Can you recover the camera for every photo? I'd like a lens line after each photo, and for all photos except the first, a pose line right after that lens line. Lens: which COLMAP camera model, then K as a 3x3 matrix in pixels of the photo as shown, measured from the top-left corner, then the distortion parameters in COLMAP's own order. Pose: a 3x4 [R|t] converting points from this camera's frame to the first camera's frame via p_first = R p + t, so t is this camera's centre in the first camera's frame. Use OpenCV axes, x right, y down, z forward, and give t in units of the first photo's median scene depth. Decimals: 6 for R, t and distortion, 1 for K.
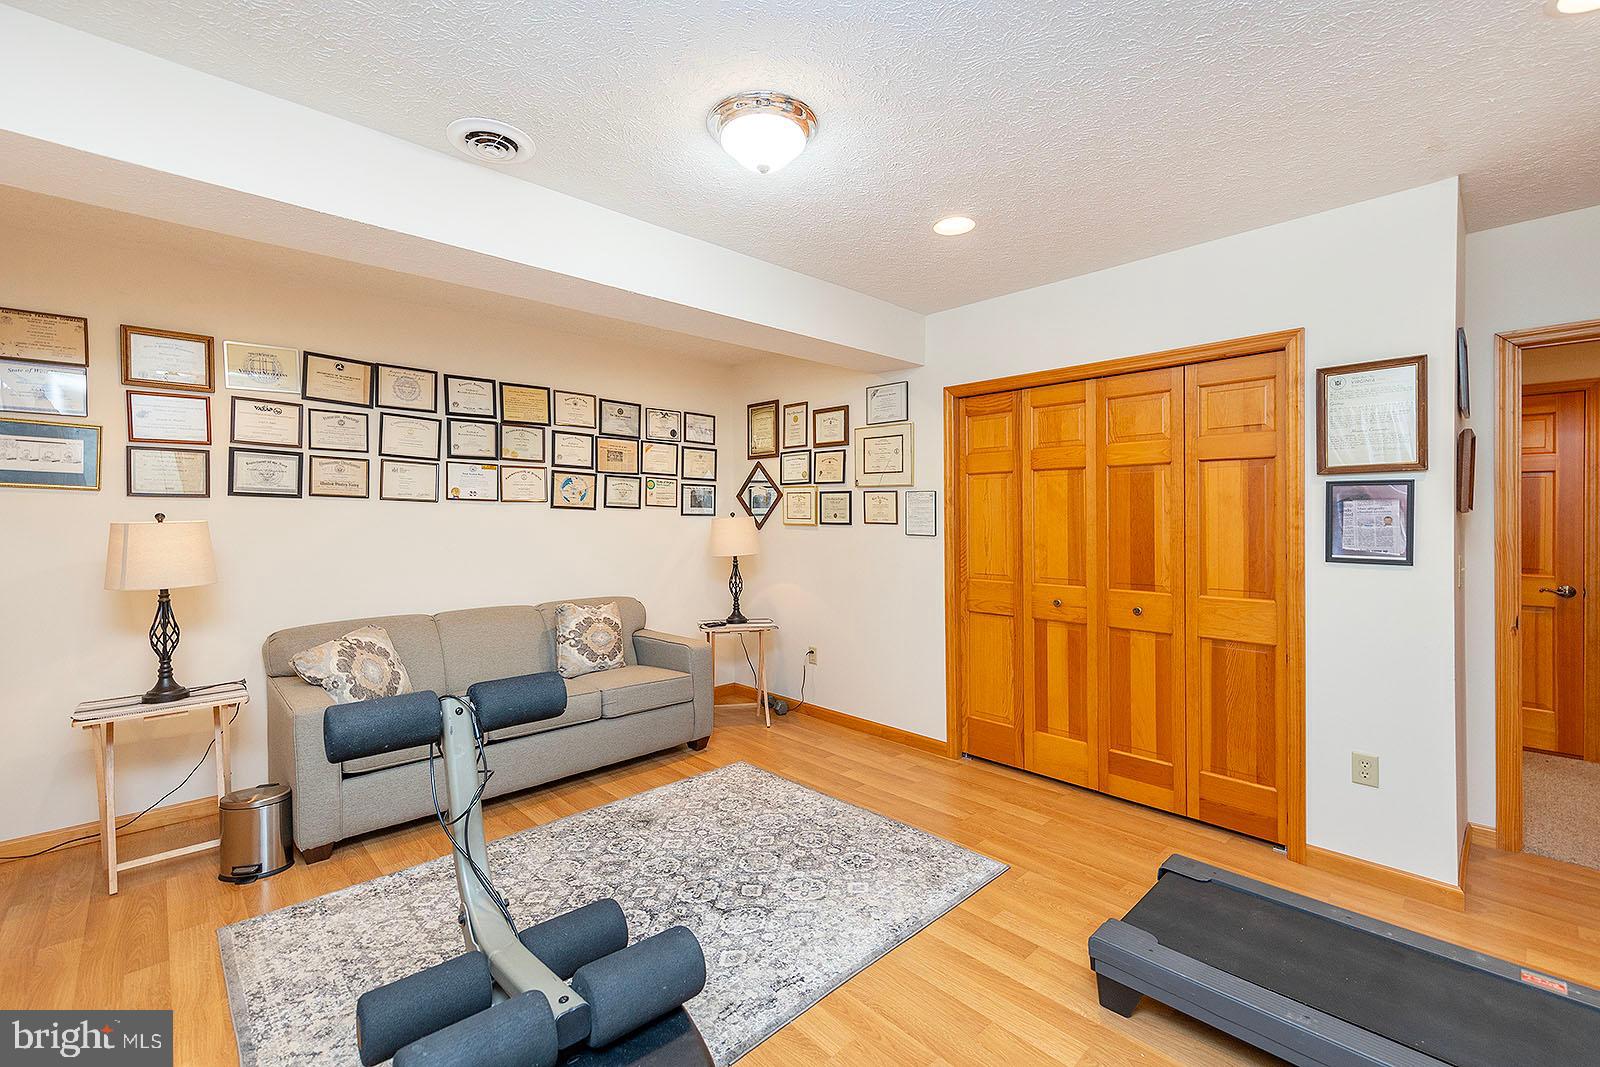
lens RADIAL K [[687.9, 0, 797.0], [0, 687.9, 526.0], [0, 0, 1]] dist [0.007821, -0.000169]
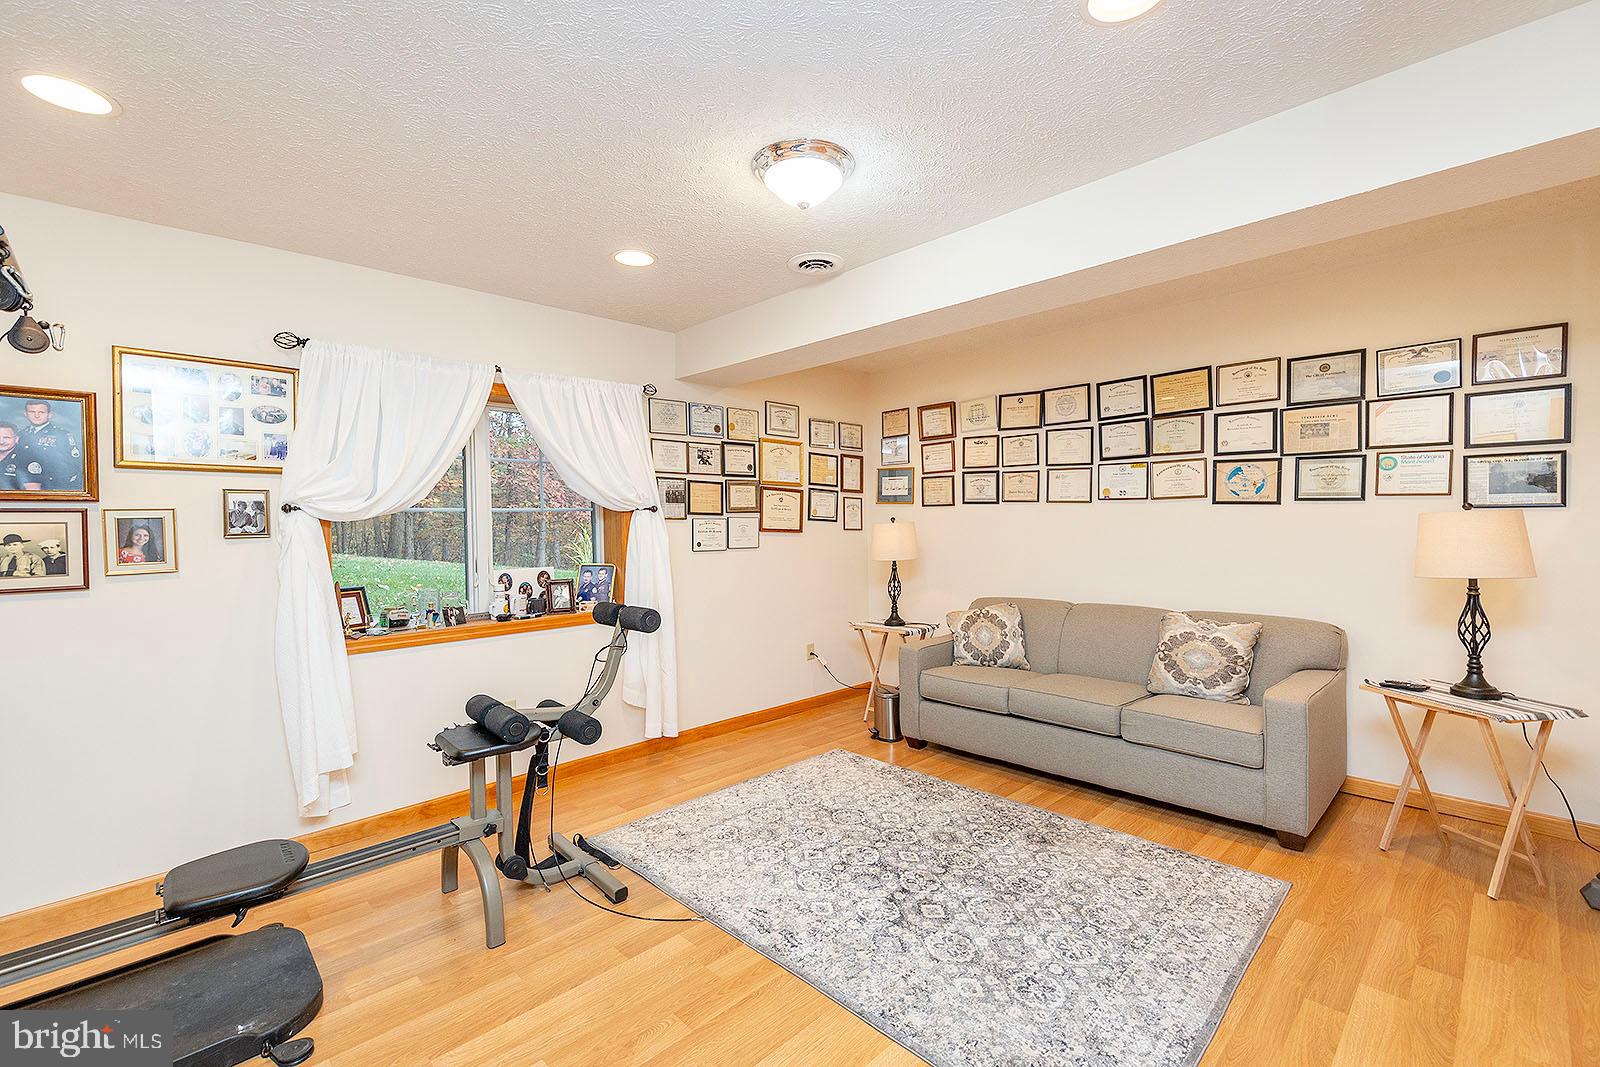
lens RADIAL K [[687.9, 0, 797.0], [0, 687.9, 533.8], [0, 0, 1]] dist [0.007821, -0.000169]
pose [[0.018345, 0.022623, -0.999576, 0.550781], [0.007259, 0.999715, 0.022759, -0.013066], [0.999805, -0.007673, 0.018175, 0.498884]]
